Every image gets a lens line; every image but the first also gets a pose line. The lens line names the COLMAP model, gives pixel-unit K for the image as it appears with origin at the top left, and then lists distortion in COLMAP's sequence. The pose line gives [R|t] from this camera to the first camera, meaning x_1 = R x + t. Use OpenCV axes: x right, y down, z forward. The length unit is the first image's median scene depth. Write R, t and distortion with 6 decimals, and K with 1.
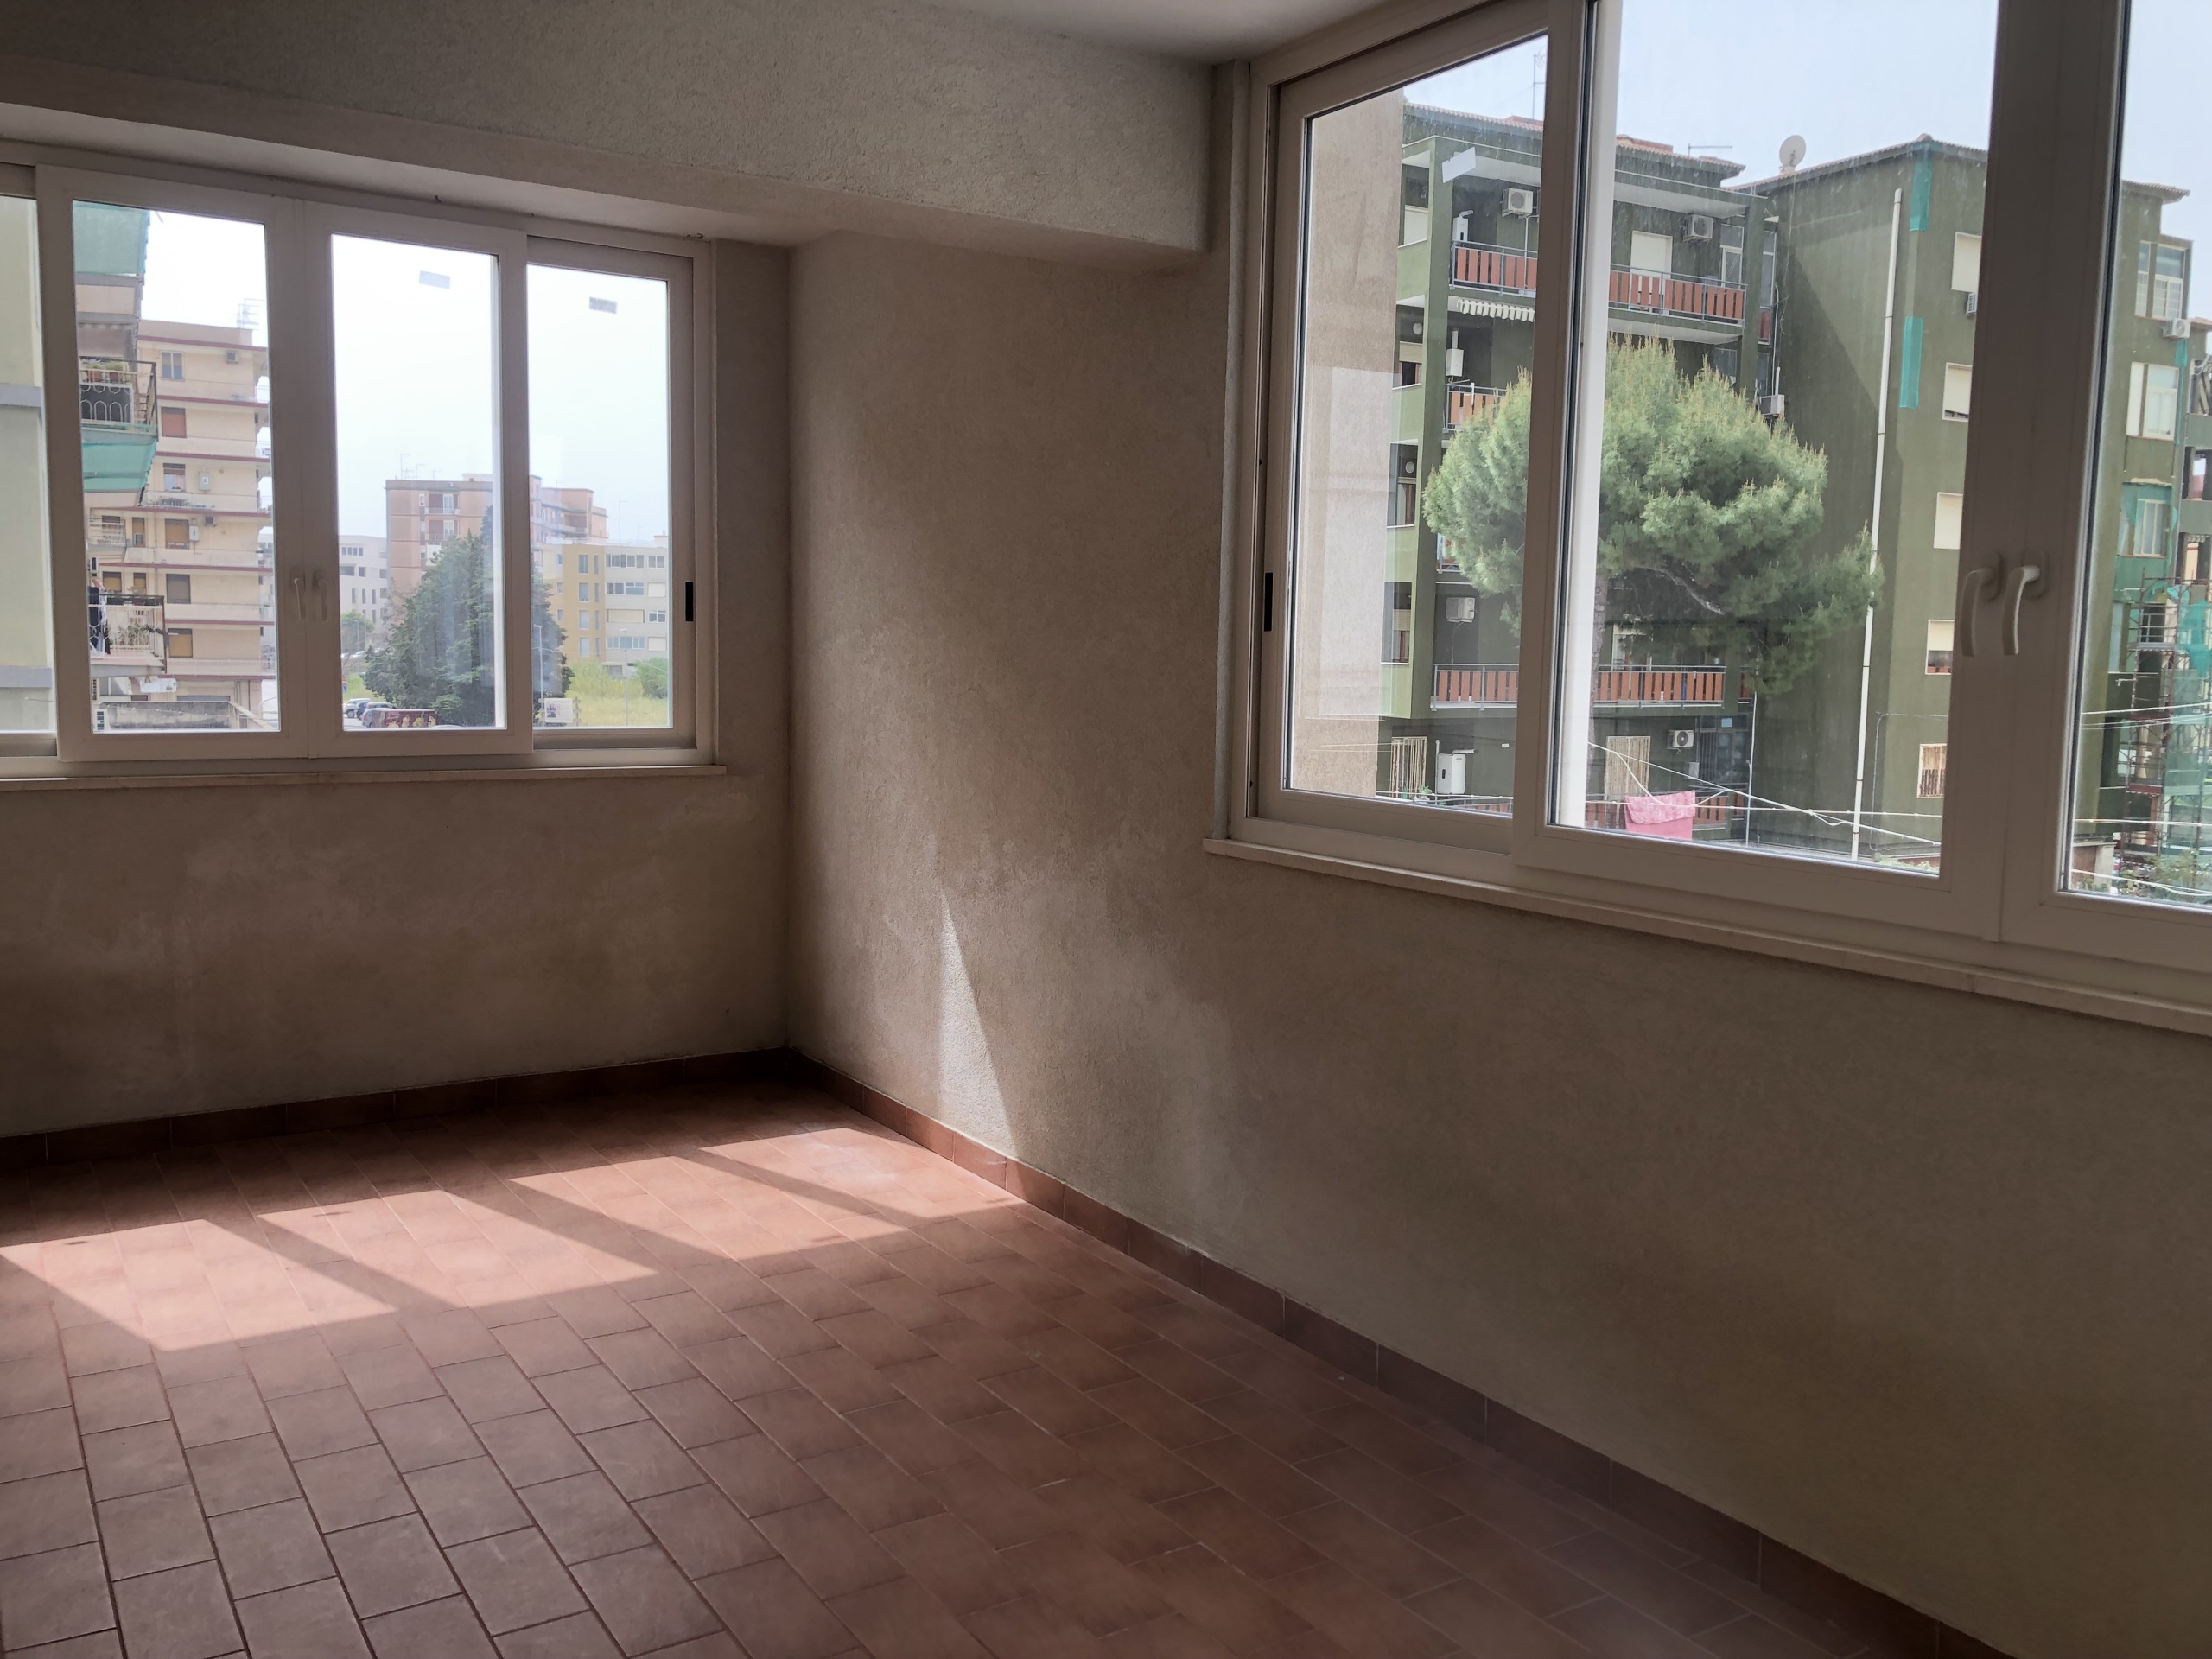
lens RADIAL K [[1804.6, 0, 1103.1], [0, 1804.6, 823.0], [0, 0, 1]] dist [0.039792, -0.029584]
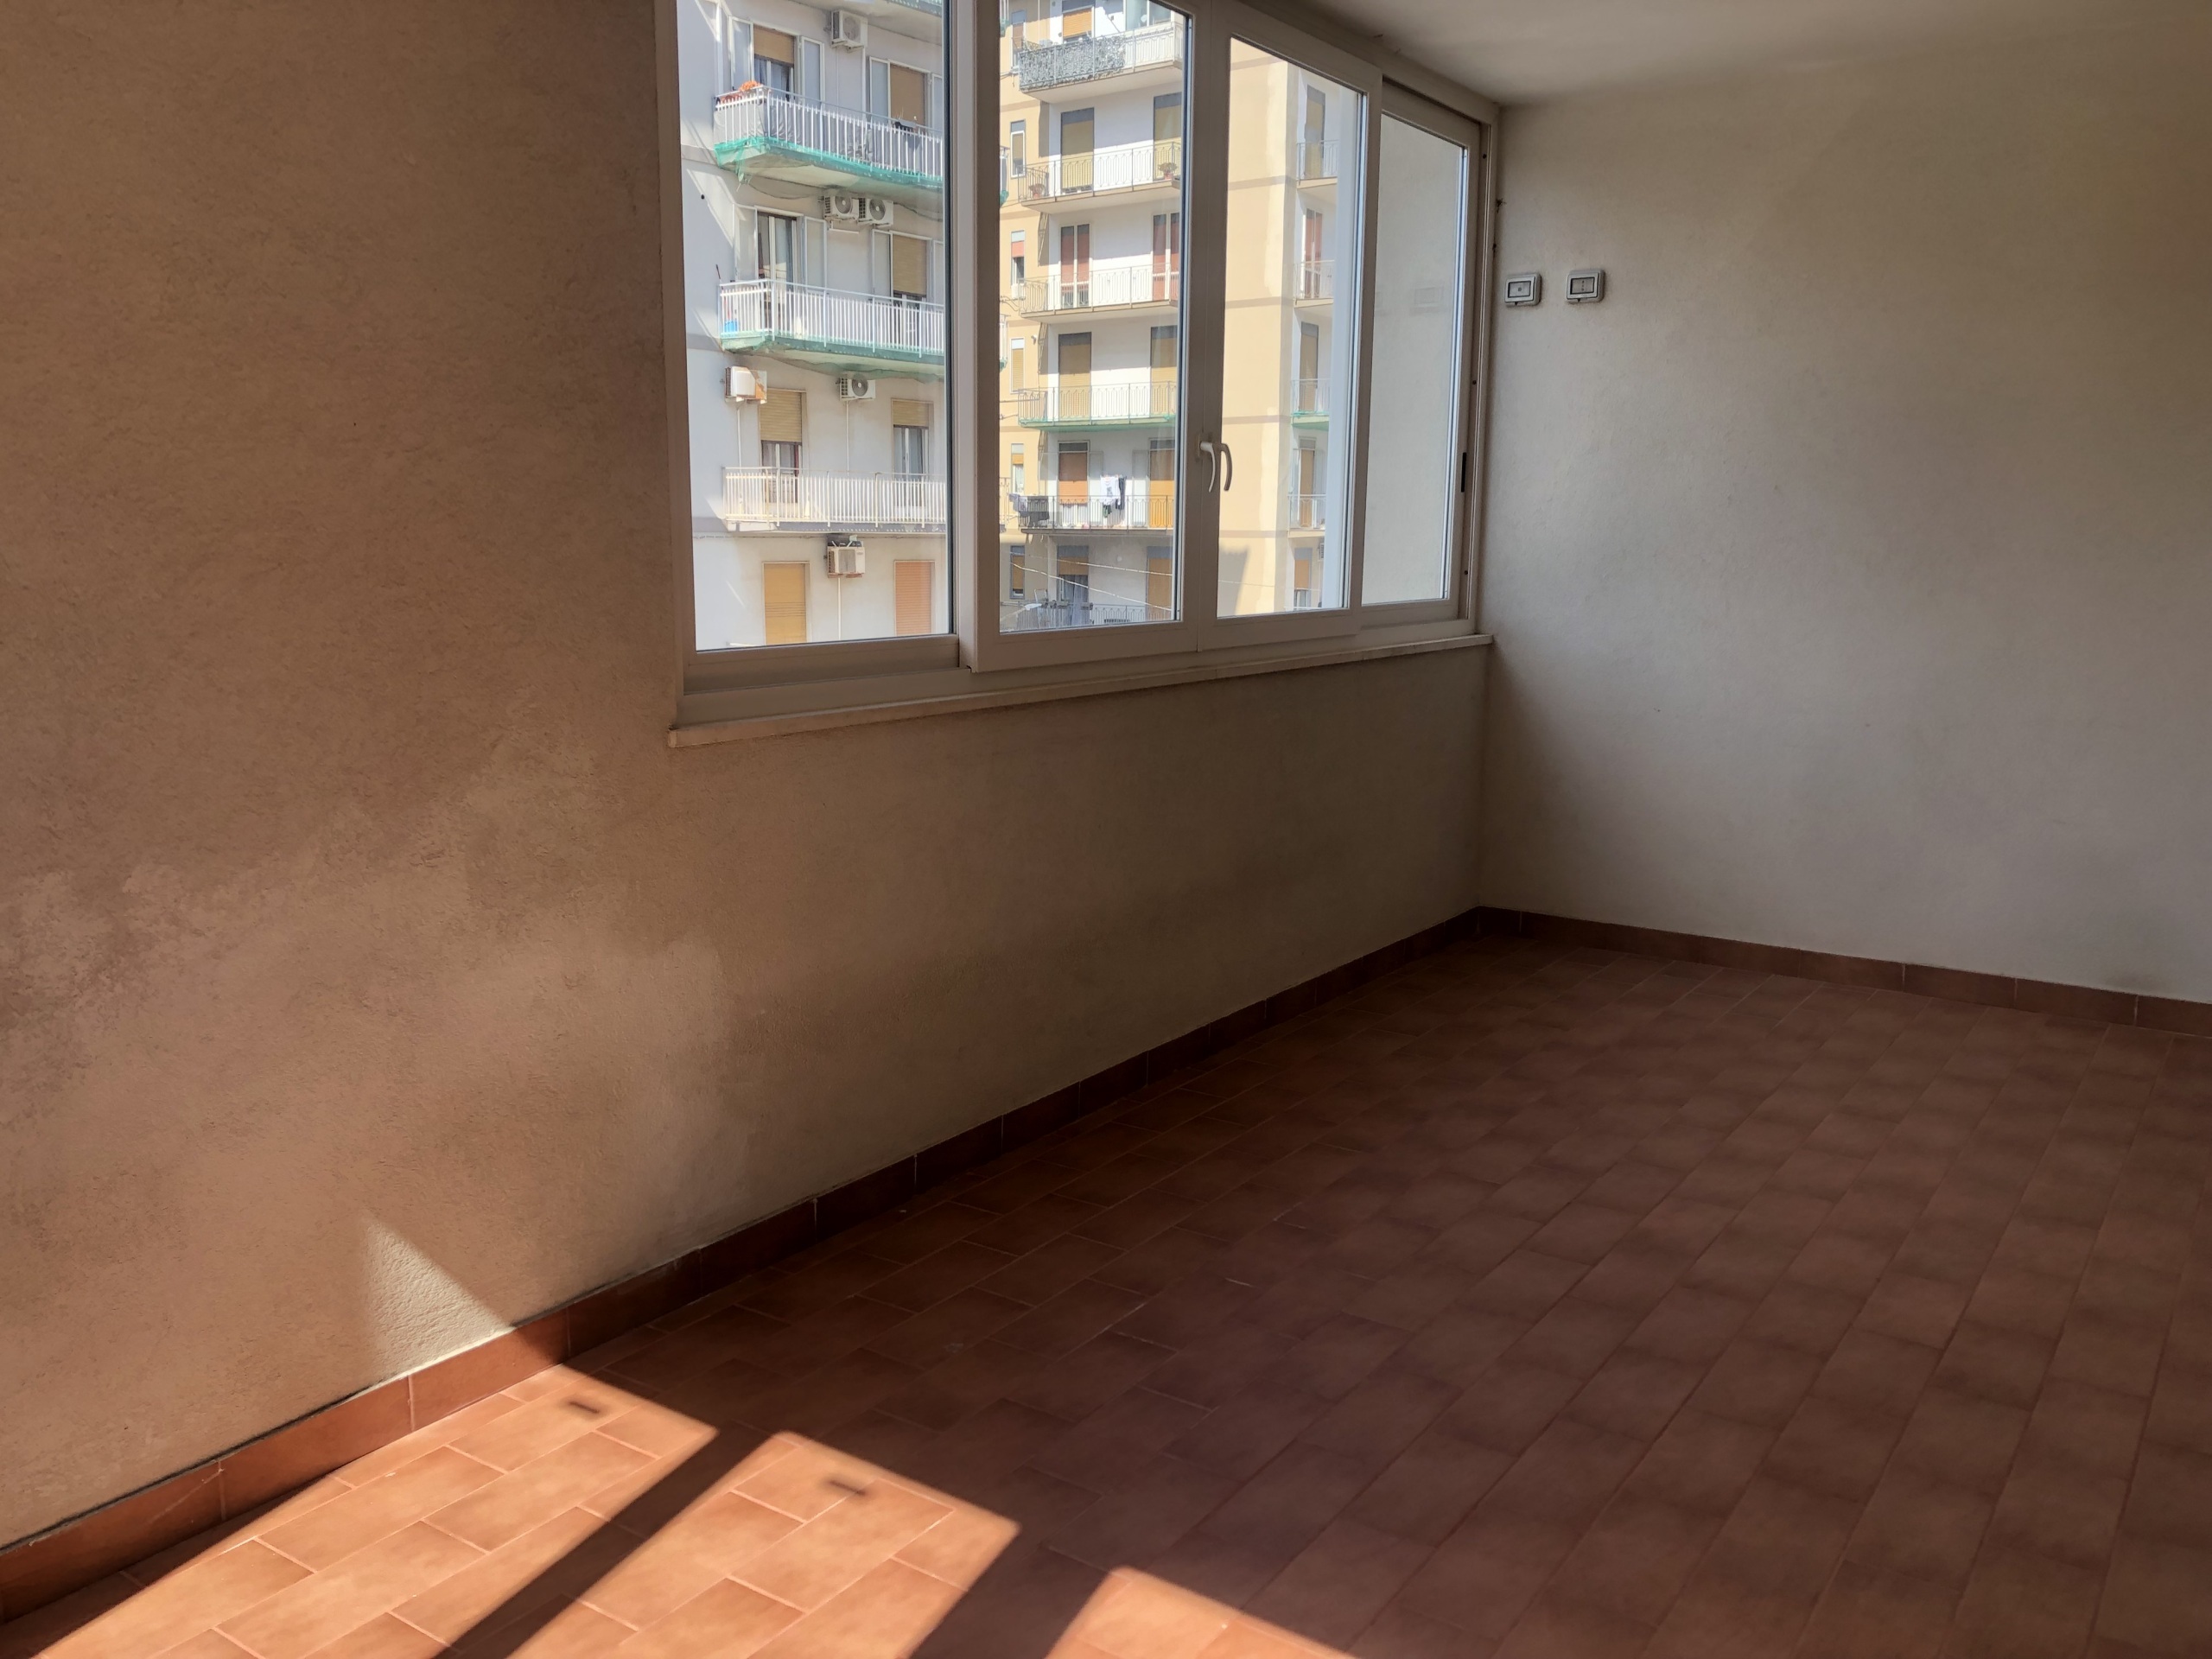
lens RADIAL K [[1804.6, 0, 1103.0], [0, 1804.6, 834.9], [0, 0, 1]] dist [0.039792, -0.029584]
pose [[-0.391162, -0.184395, 0.901660, -0.755881], [0.069610, 0.970988, 0.228772, -0.117738], [-0.917685, 0.152252, -0.366978, 1.185737]]
